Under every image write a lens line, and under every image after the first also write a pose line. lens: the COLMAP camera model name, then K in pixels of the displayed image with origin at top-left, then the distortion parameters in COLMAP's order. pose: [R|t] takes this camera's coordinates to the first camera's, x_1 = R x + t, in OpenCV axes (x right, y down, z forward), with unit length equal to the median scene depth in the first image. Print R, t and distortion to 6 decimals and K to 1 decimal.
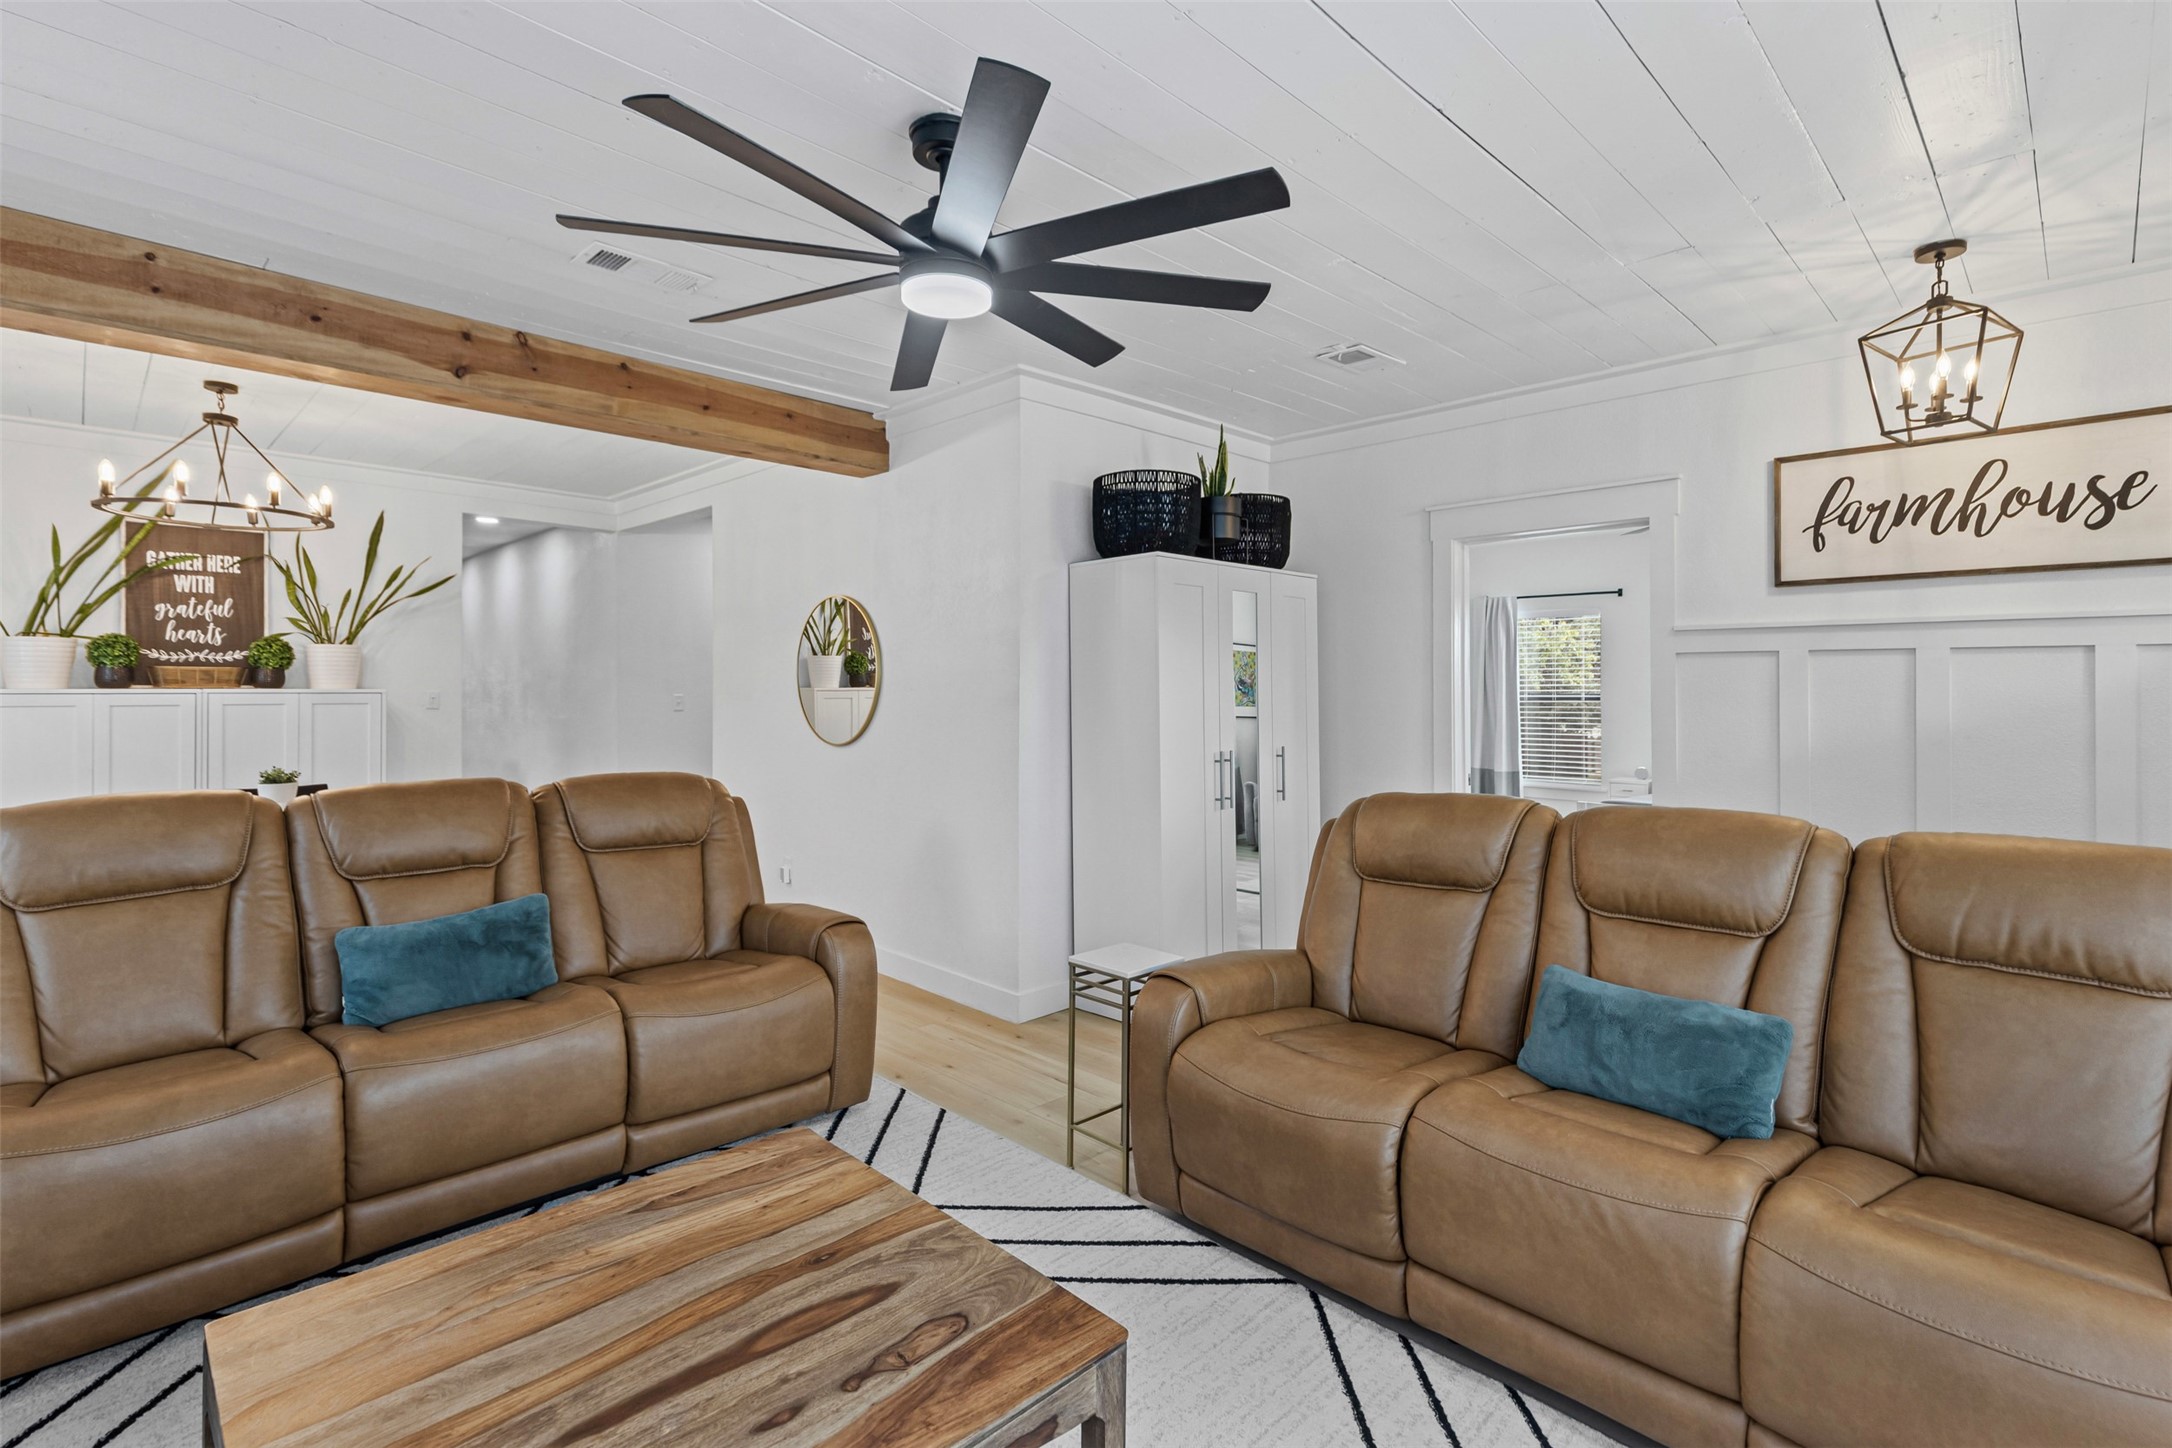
lens RADIAL K [[994.4, 0, 1064.4], [0, 994.4, 677.1], [0, 0, 1]] dist [0.013481, -0.001679]
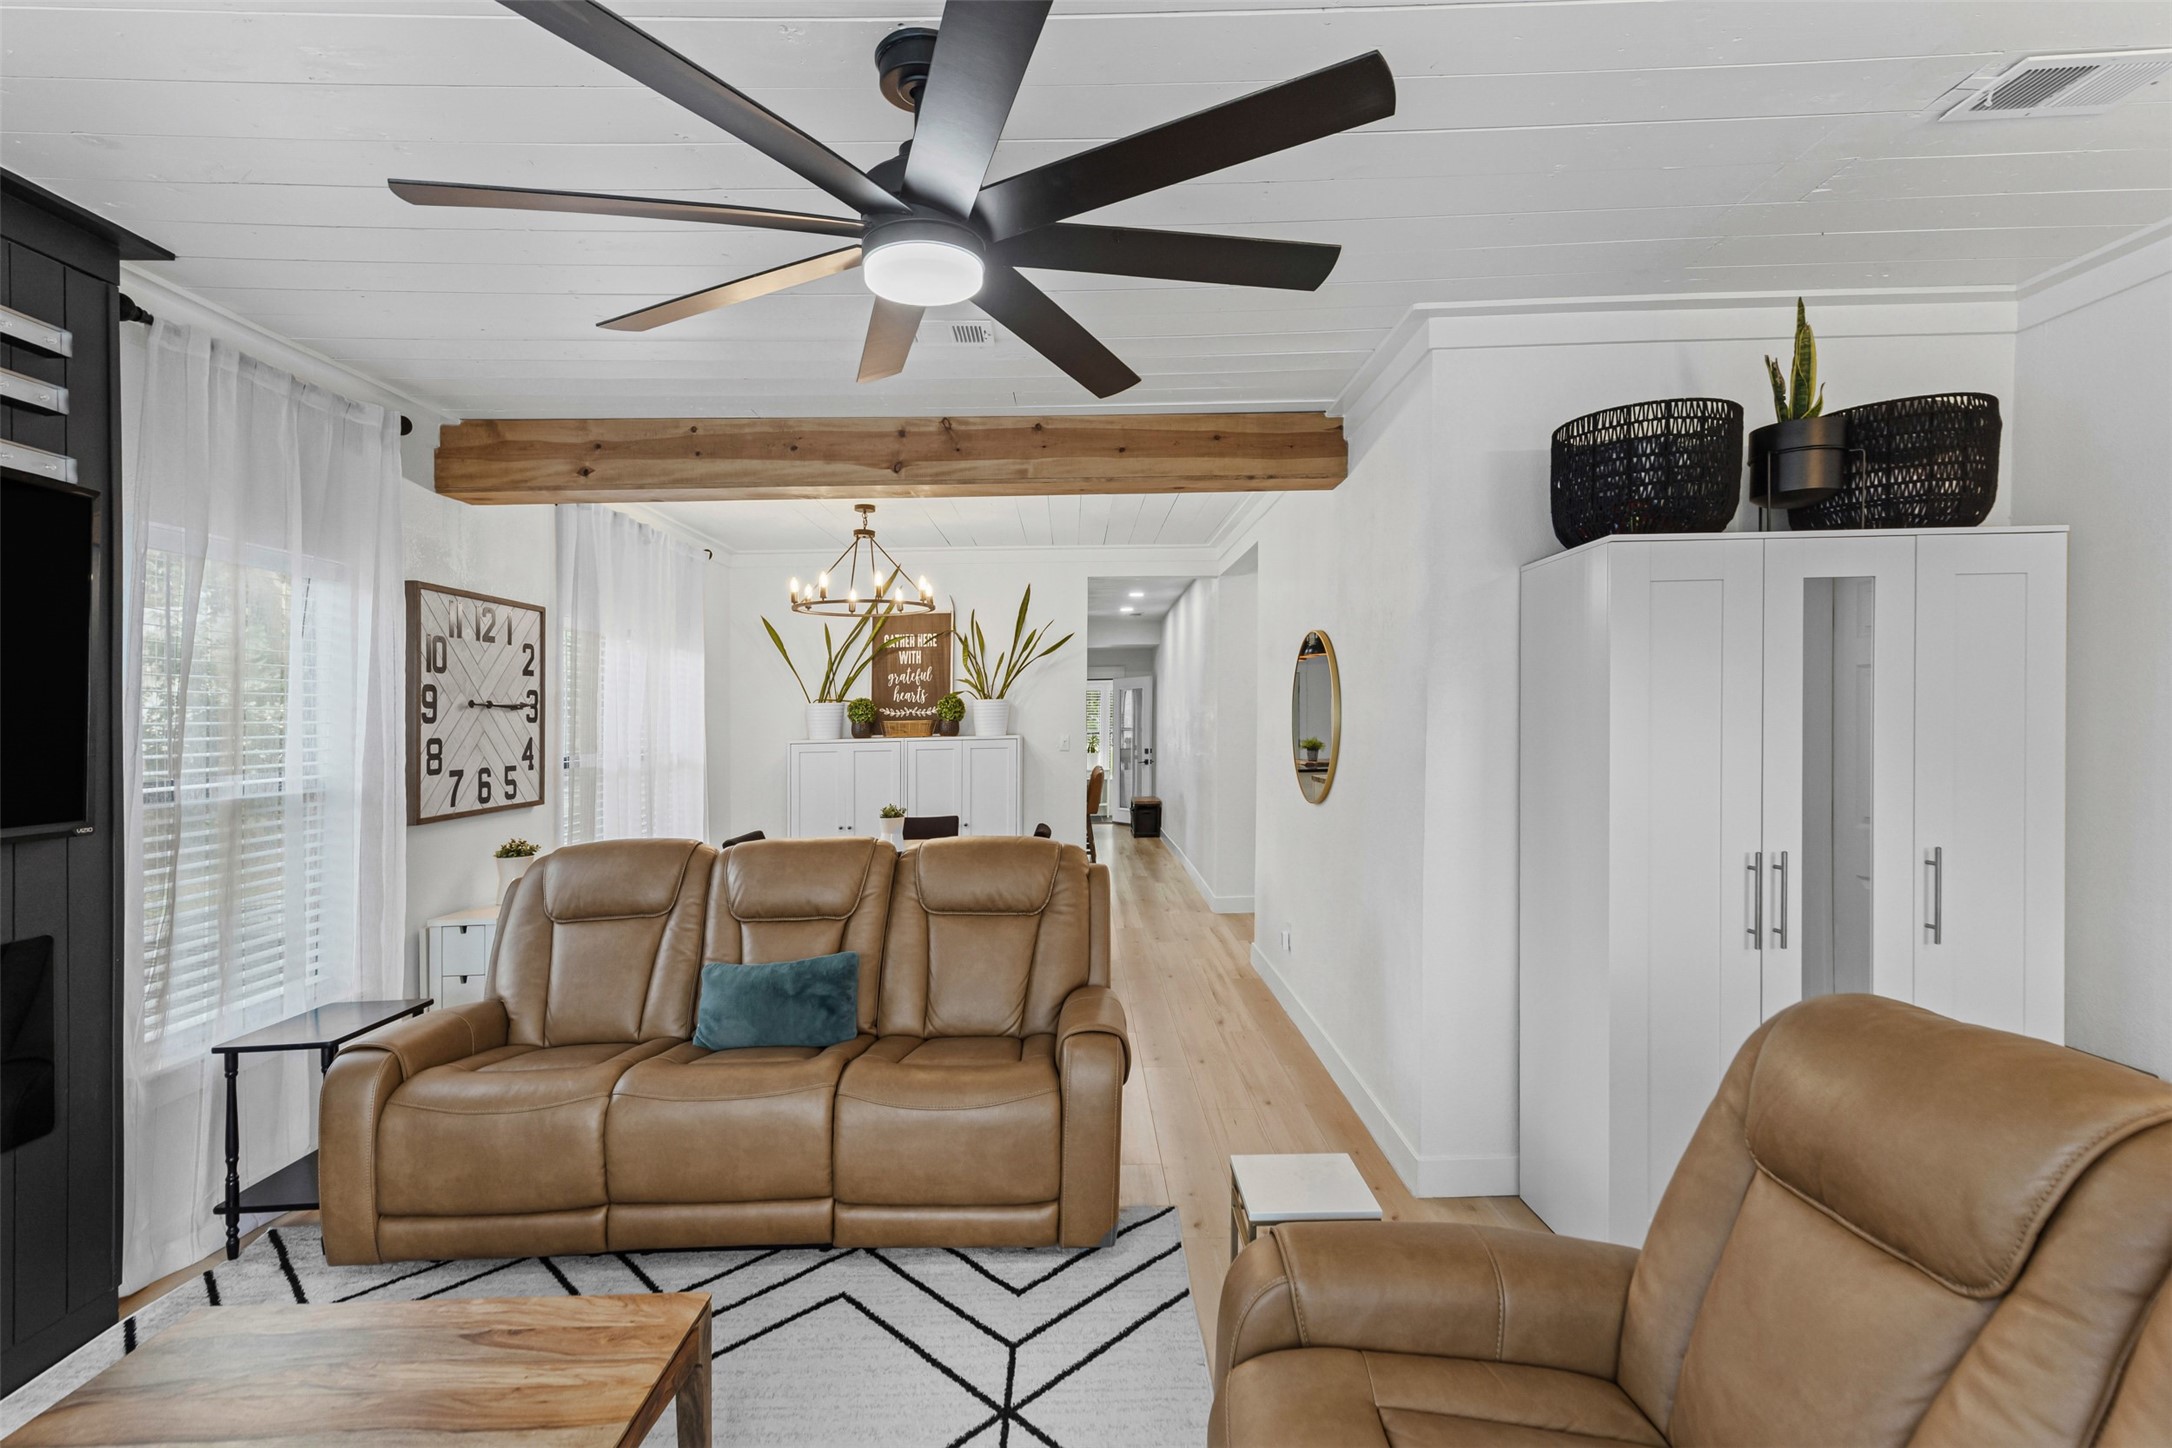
lens RADIAL K [[994.4, 0, 1070.0], [0, 994.4, 732.5], [0, 0, 1]] dist [0.013481, -0.001679]
pose [[0.729376, -0.008446, -0.684060, 0.200593], [0.032228, 0.999238, 0.022026, -0.017971], [0.683353, -0.038111, 0.729093, 0.208203]]
